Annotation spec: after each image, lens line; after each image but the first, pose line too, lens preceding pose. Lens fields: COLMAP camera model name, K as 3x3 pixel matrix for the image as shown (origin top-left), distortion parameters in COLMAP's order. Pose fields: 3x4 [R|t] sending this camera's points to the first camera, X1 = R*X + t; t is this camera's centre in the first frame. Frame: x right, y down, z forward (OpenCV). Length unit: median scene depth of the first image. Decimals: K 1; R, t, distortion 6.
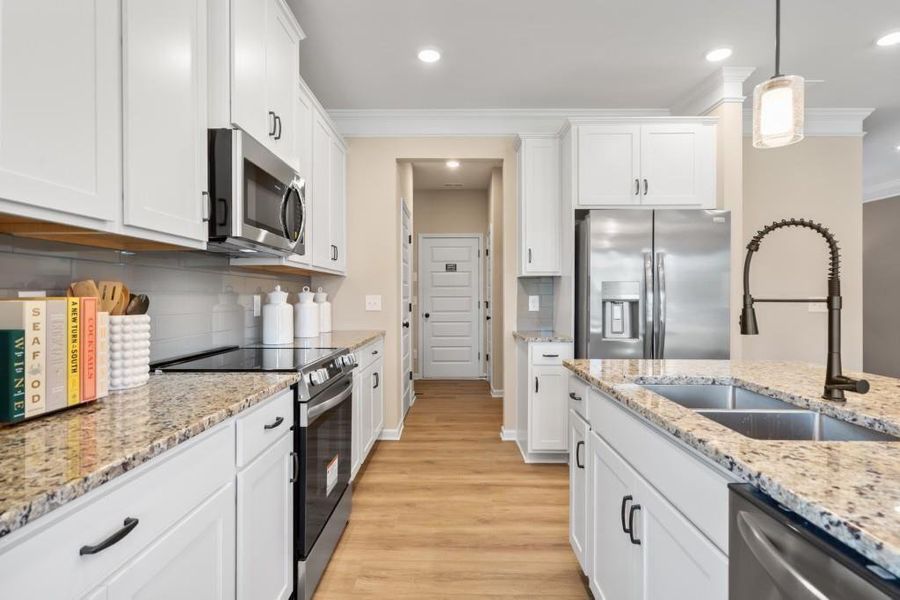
lens RADIAL K [[453.3, 0, 450.0], [0, 453.3, 300.0], [0, 0, 1]] dist [0.000263, 0.000015]
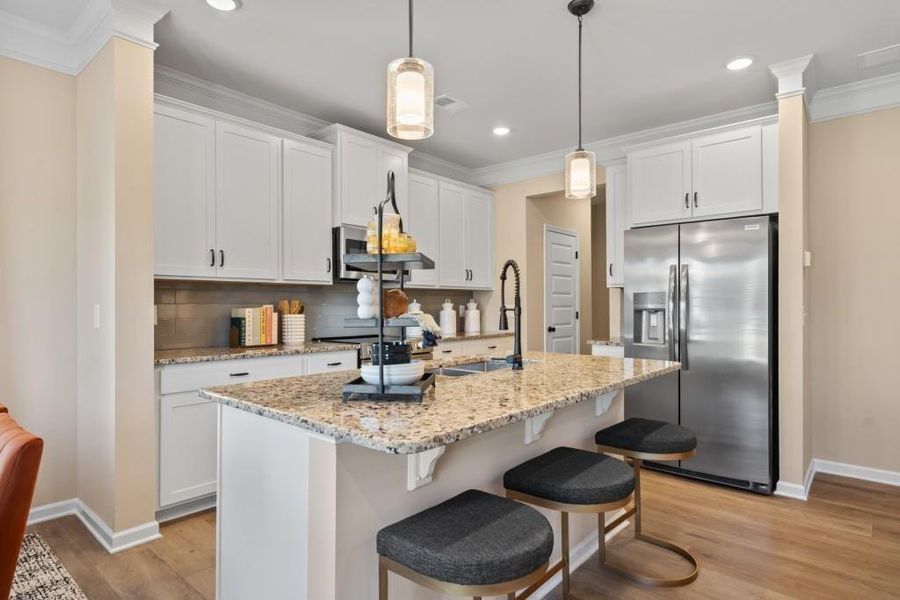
lens RADIAL K [[495.3, 0, 450.0], [0, 495.3, 300.0], [0, 0, 1]] dist [-0.000773, -0.000174]
pose [[0.762530, -0.008296, -0.646900, 0.806387], [-0.001943, 0.999884, -0.015113, -0.002542], [0.646950, 0.012781, 0.762425, -0.240472]]
